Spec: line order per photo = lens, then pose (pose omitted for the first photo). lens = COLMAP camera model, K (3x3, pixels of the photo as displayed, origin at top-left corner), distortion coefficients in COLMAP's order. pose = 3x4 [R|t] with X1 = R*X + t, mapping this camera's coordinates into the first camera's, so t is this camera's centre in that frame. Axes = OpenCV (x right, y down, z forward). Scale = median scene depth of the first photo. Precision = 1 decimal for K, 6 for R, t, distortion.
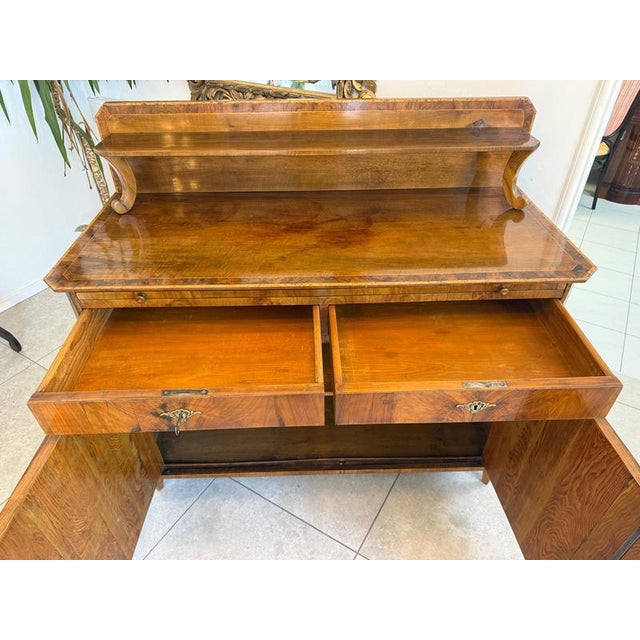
lens RADIAL K [[455.5, 0, 320.8], [0, 455.5, 323.5], [0, 0, 1]] dist [0.001239, -0.006815]
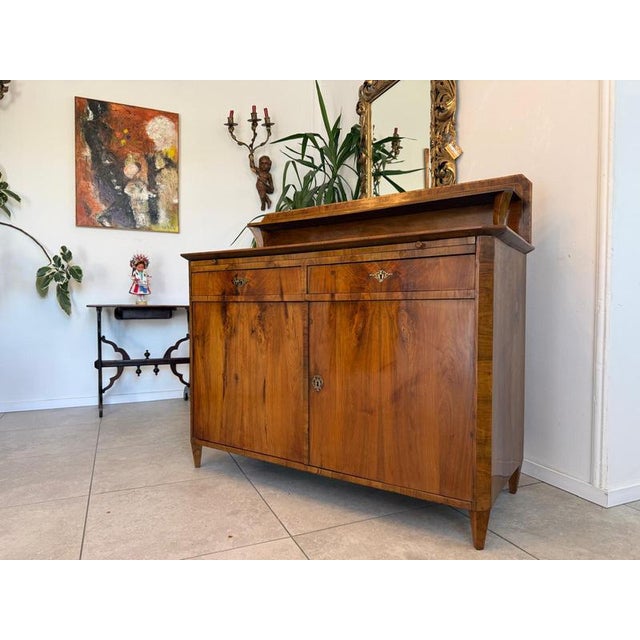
lens RADIAL K [[453.5, 0, 315.8], [0, 453.5, 319.1], [0, 0, 1]] dist [0.003804, -0.000797]
pose [[0.814927, 0.019013, -0.579252, 0.669512], [-0.362597, 0.796420, -0.483982, 0.594149], [0.452126, 0.604445, 0.655918, 0.142257]]
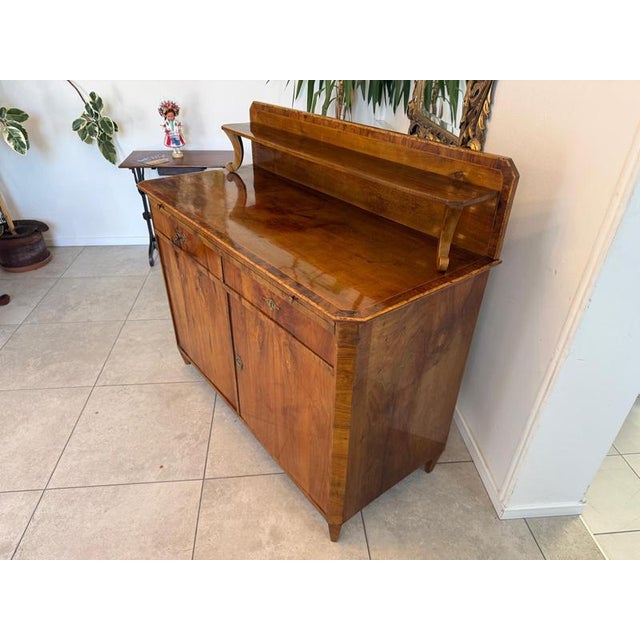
lens RADIAL K [[453.5, 0, 315.8], [0, 453.5, 319.1], [0, 0, 1]] dist [0.003804, -0.000797]
pose [[0.591646, 0.446817, -0.671051, 0.877013], [-0.514182, 0.850233, 0.112785, -0.134850], [0.620944, 0.278314, 0.732782, 0.206478]]
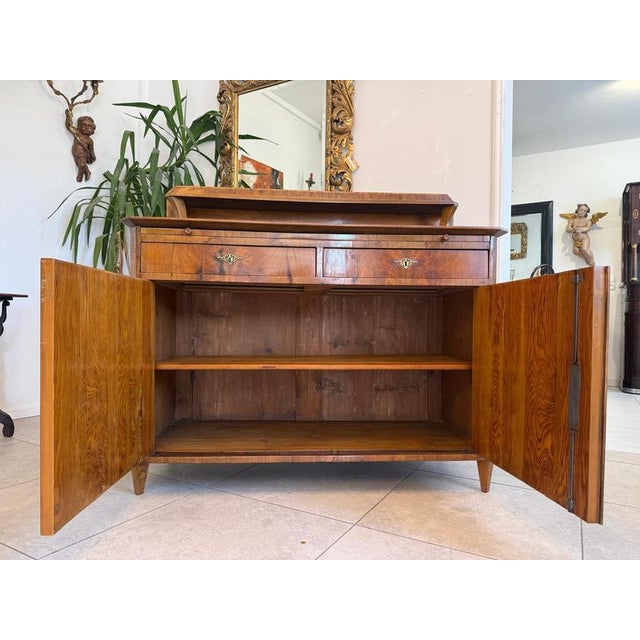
lens RADIAL K [[455.5, 0, 320.8], [0, 455.5, 323.5], [0, 0, 1]] dist [0.001239, -0.006815]
pose [[0.999247, 0.018209, 0.034266, -0.025212], [0.007055, 0.783096, -0.621861, 0.767509], [-0.038156, 0.621634, 0.782378, 0.054461]]
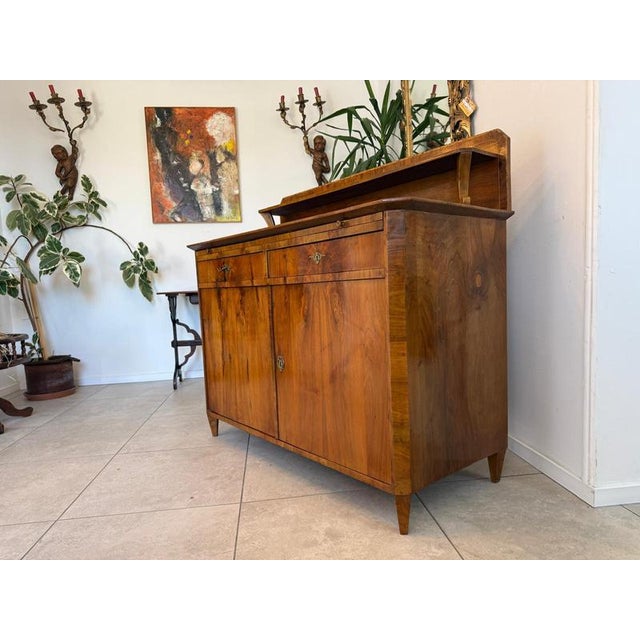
lens RADIAL K [[451.8, 0, 318.4], [0, 451.8, 324.1], [0, 0, 1]] dist [0.011732, -0.007038]
pose [[0.609446, 0.042409, -0.791692, 0.999365], [-0.457947, 0.833972, -0.307855, 0.411465], [0.647194, 0.550174, 0.527682, 0.360468]]
